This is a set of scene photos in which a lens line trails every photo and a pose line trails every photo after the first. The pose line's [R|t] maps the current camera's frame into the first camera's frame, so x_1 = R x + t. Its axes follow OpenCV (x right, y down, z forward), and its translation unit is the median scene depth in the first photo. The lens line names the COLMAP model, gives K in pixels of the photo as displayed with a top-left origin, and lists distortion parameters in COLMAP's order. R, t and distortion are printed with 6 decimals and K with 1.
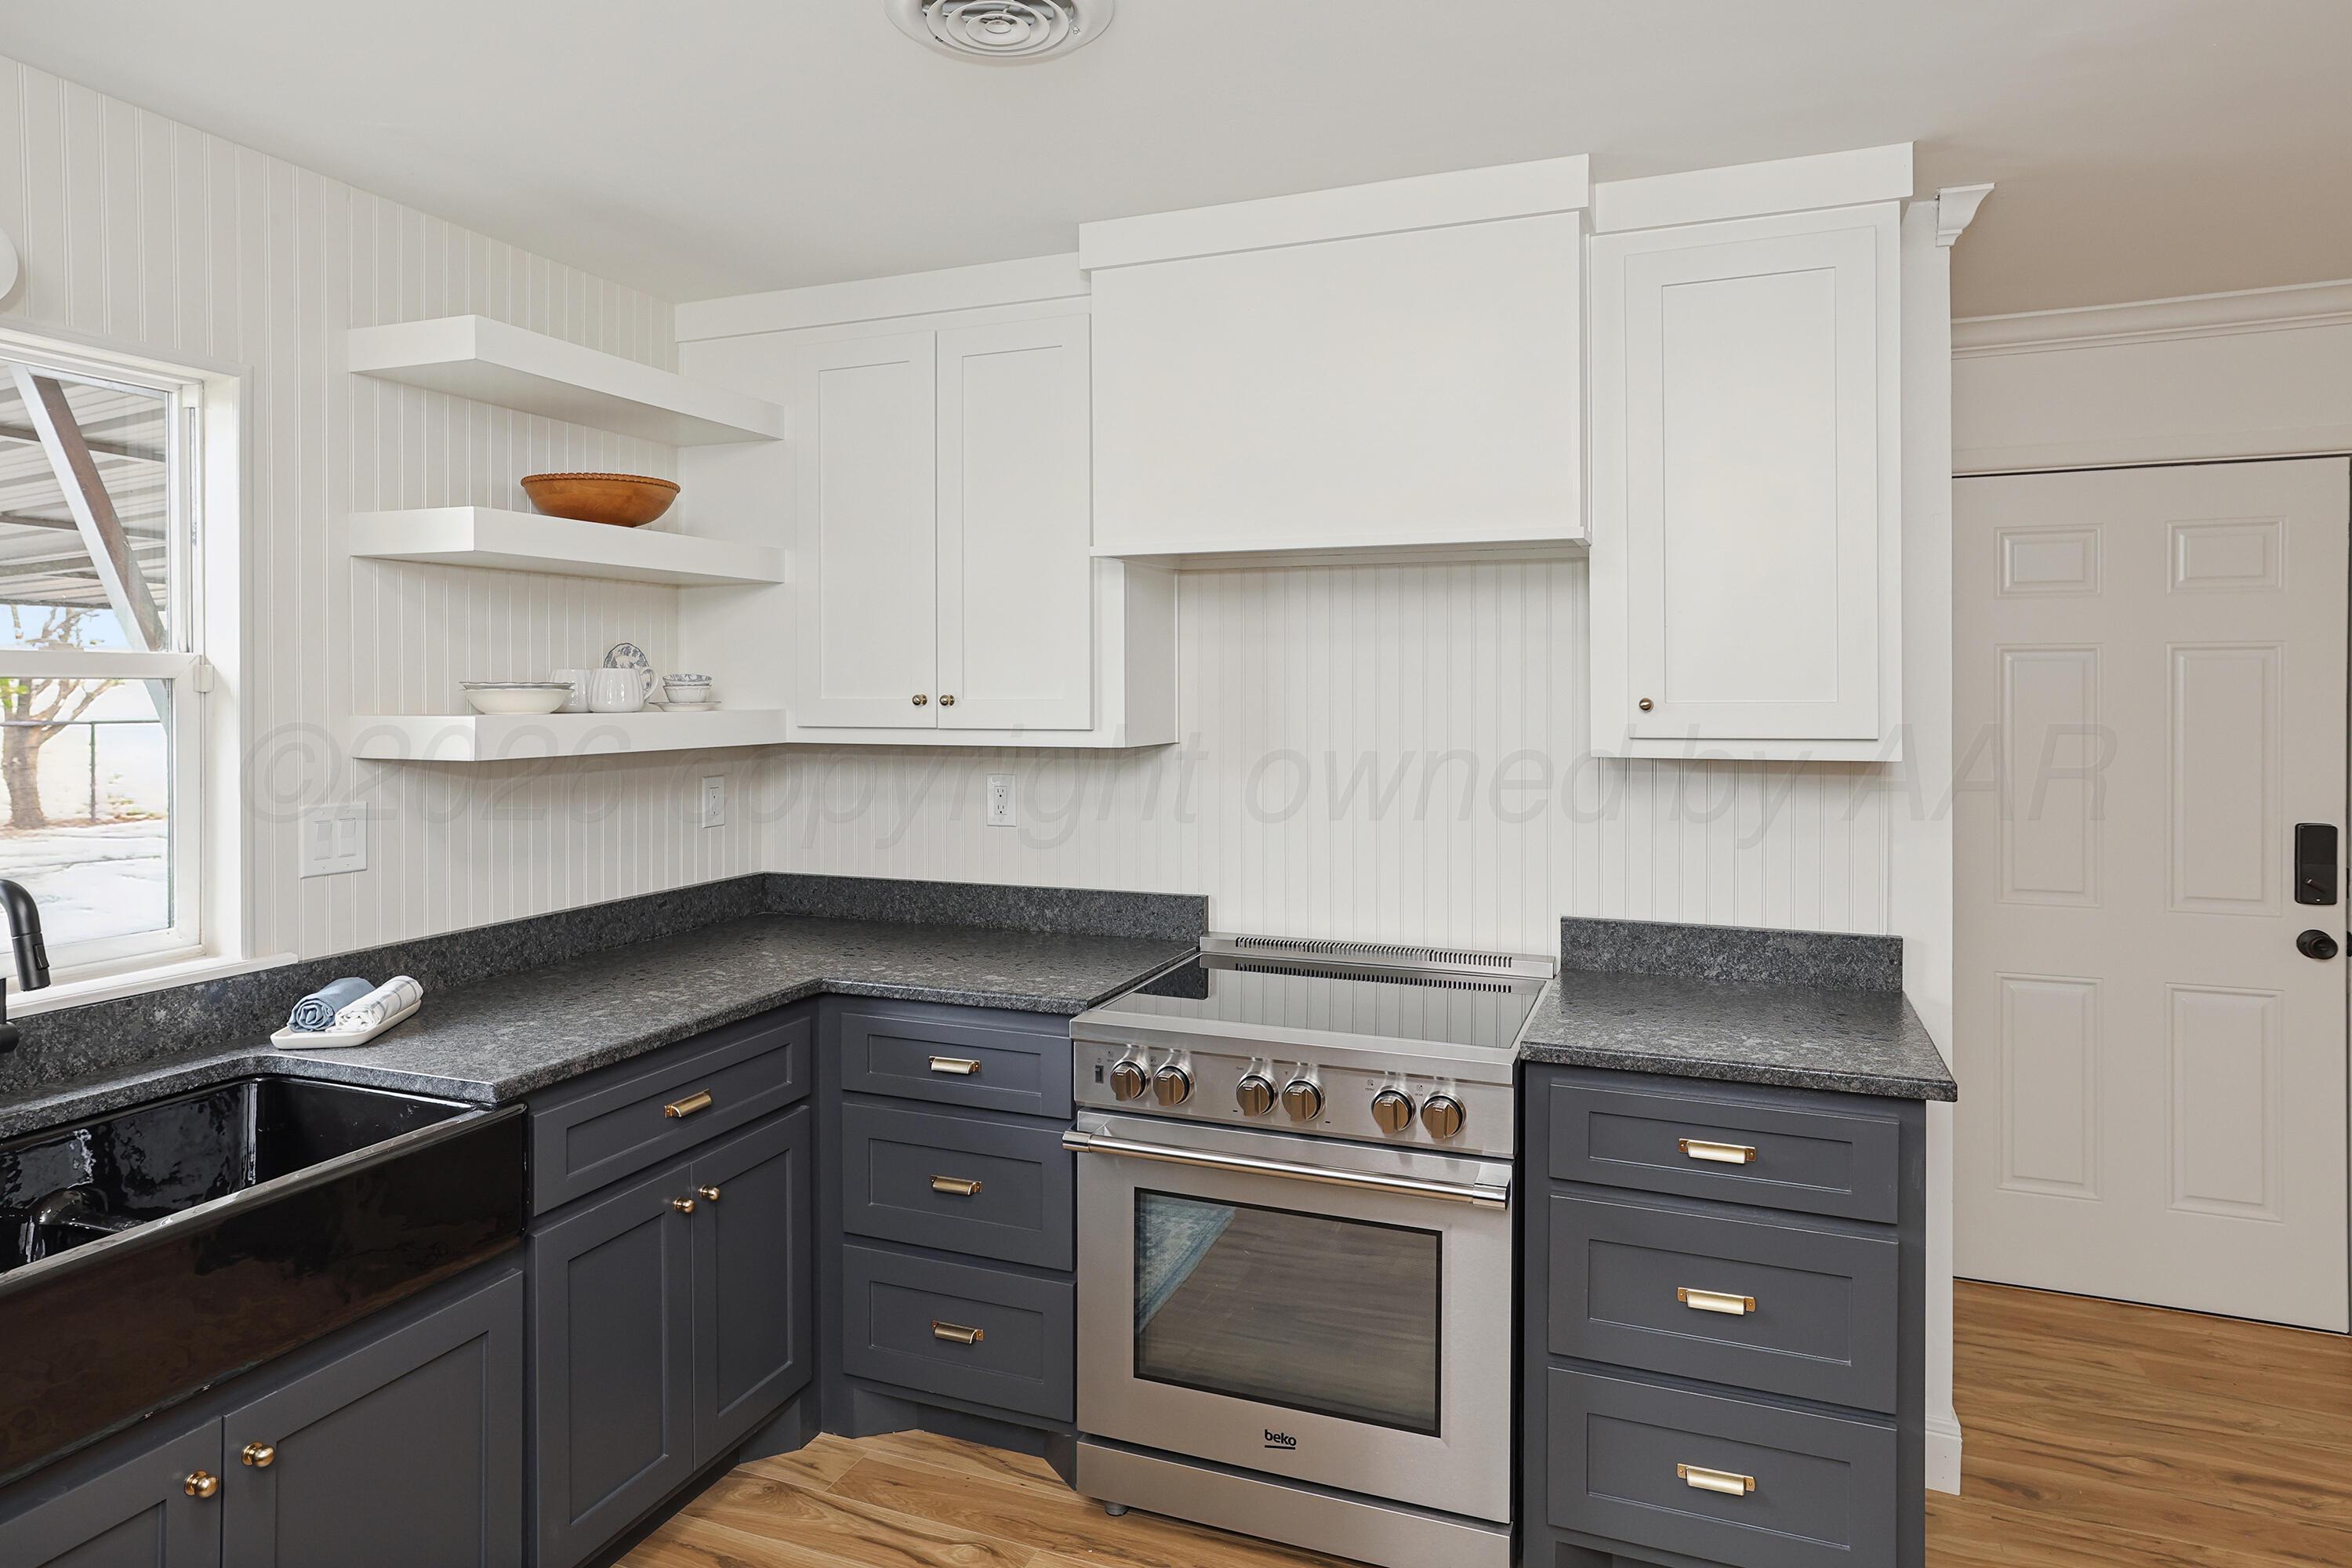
lens RADIAL K [[1361.0, 0, 1176.0], [0, 1361.0, 722.6], [0, 0, 1]] dist [0.001742, -0.000375]
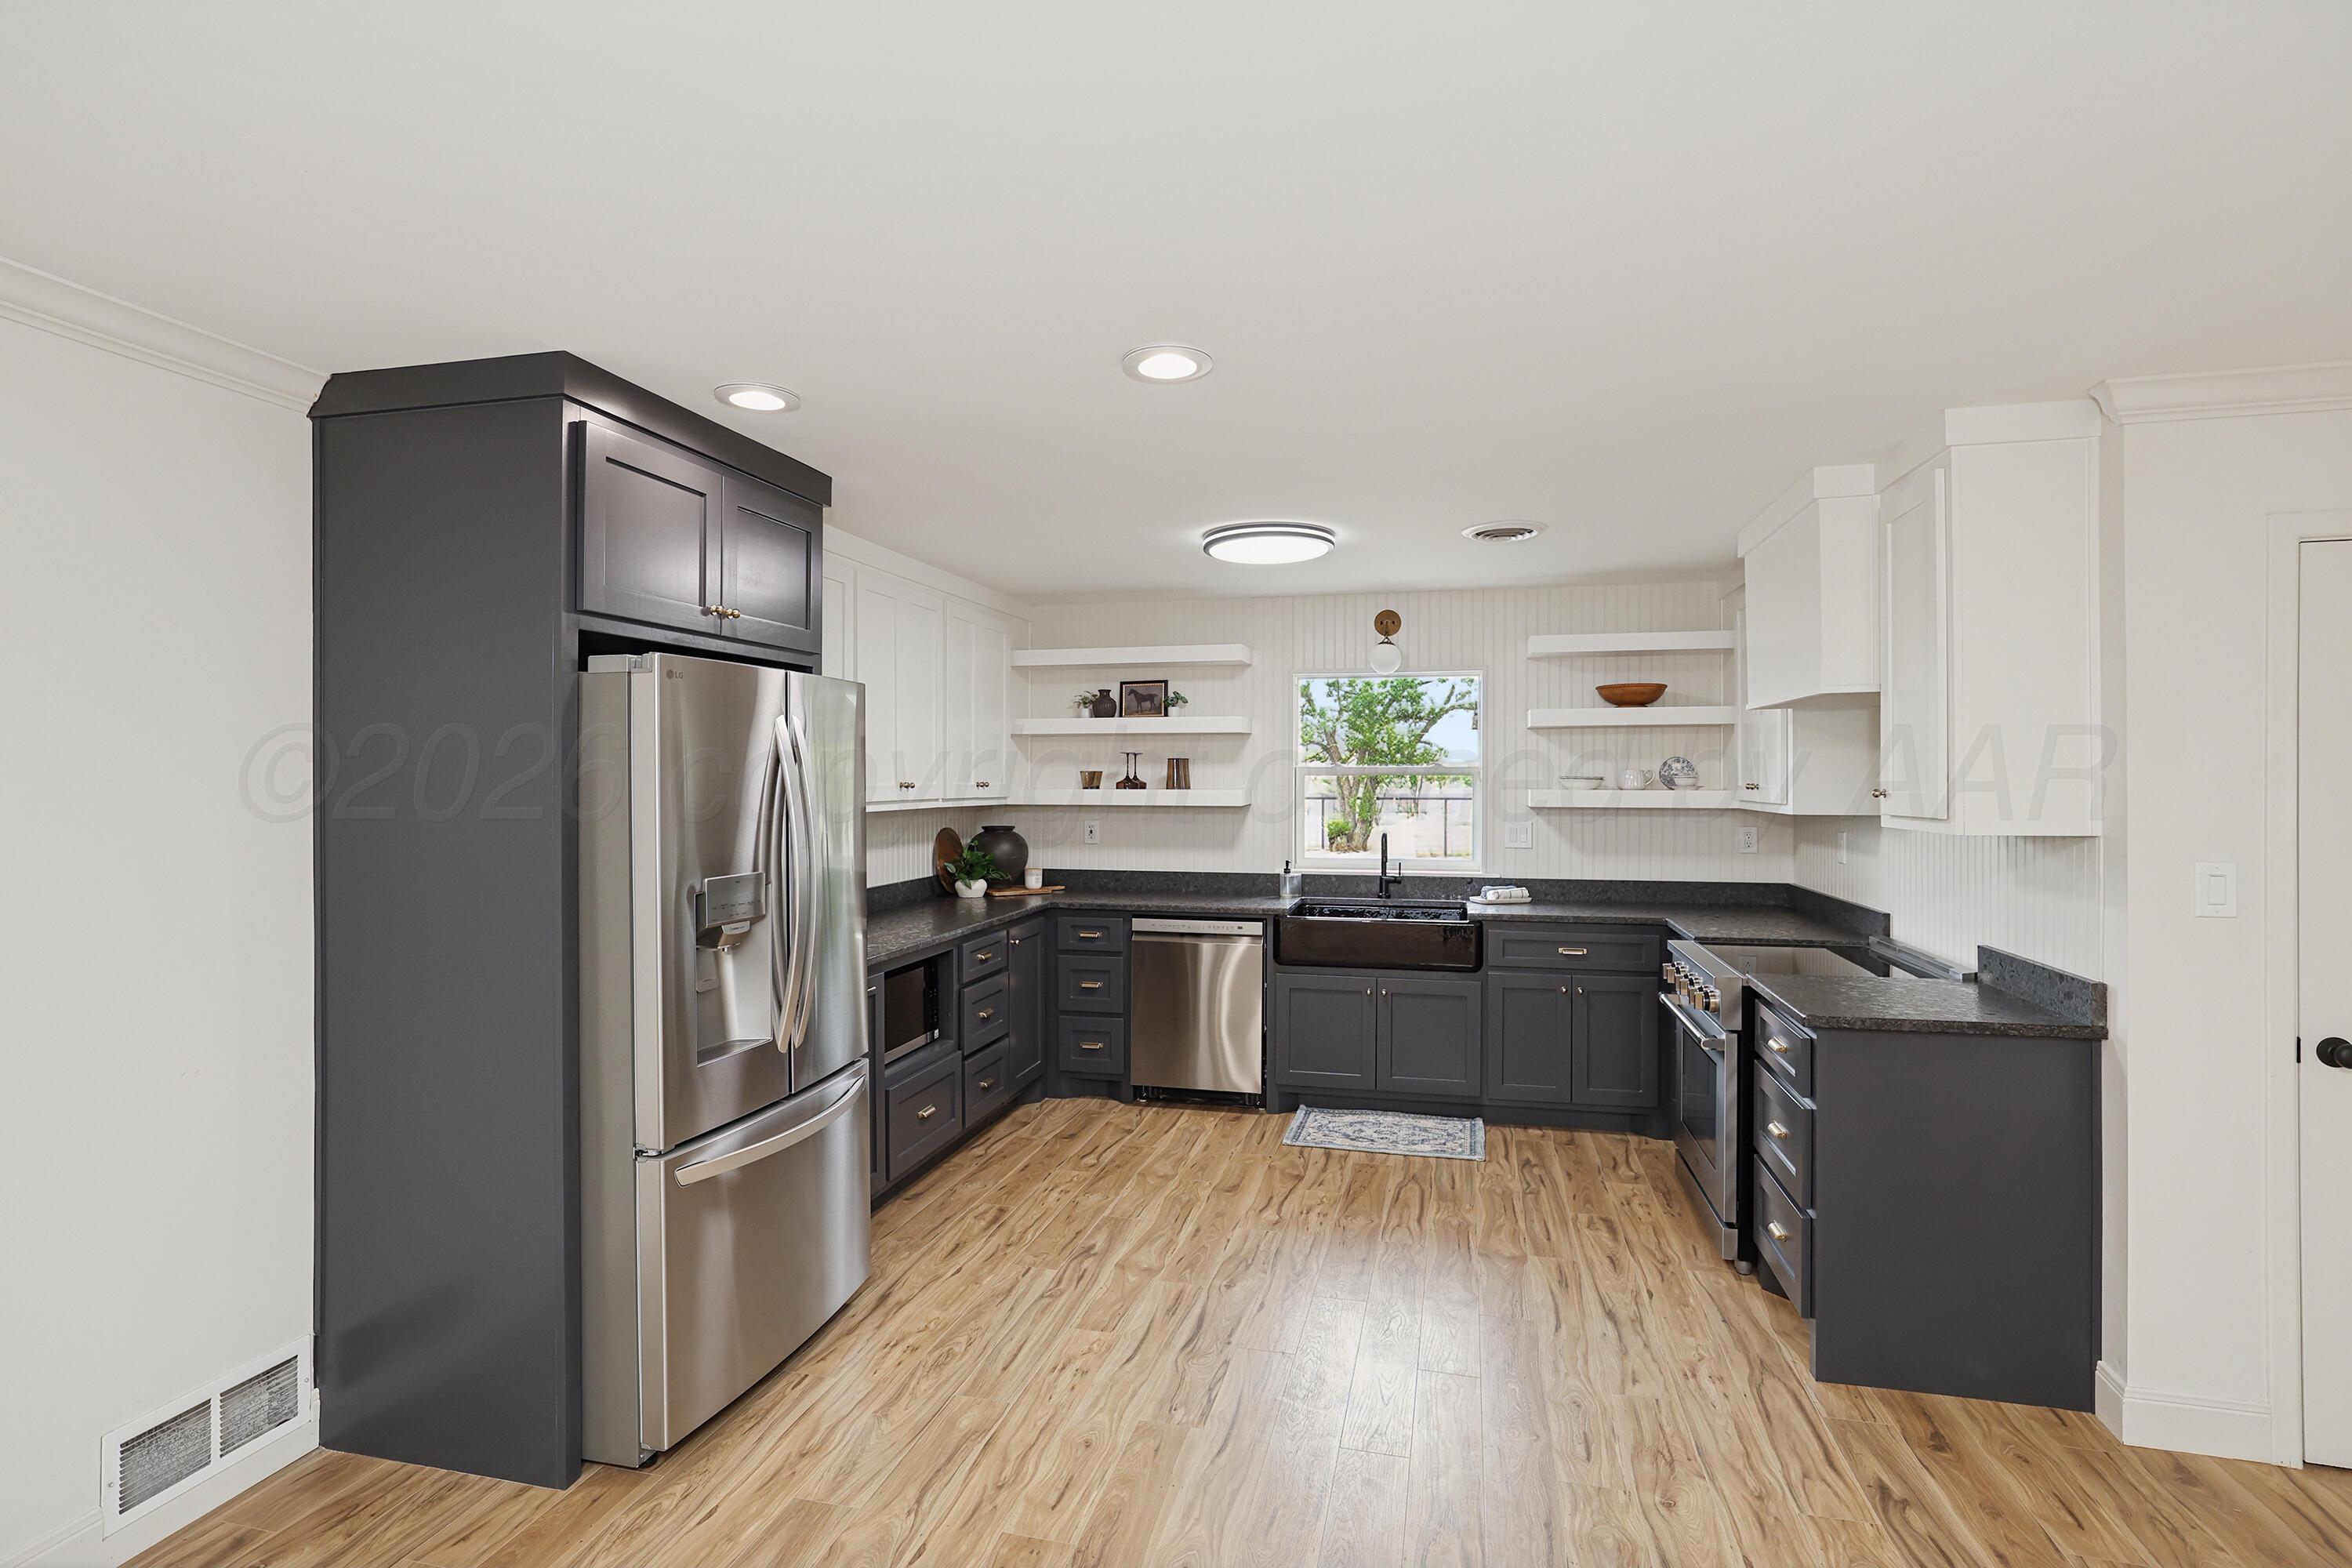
lens RADIAL K [[1137.3, 0, 1176.0], [0, 1137.3, 784.0], [0, 0, 1]] dist [-0.000817, -0.000138]
pose [[0.141570, 0.008351, -0.989893, 1.329027], [-0.013507, 0.999888, 0.006504, -0.020574], [0.989836, 0.012450, 0.141667, 0.003030]]
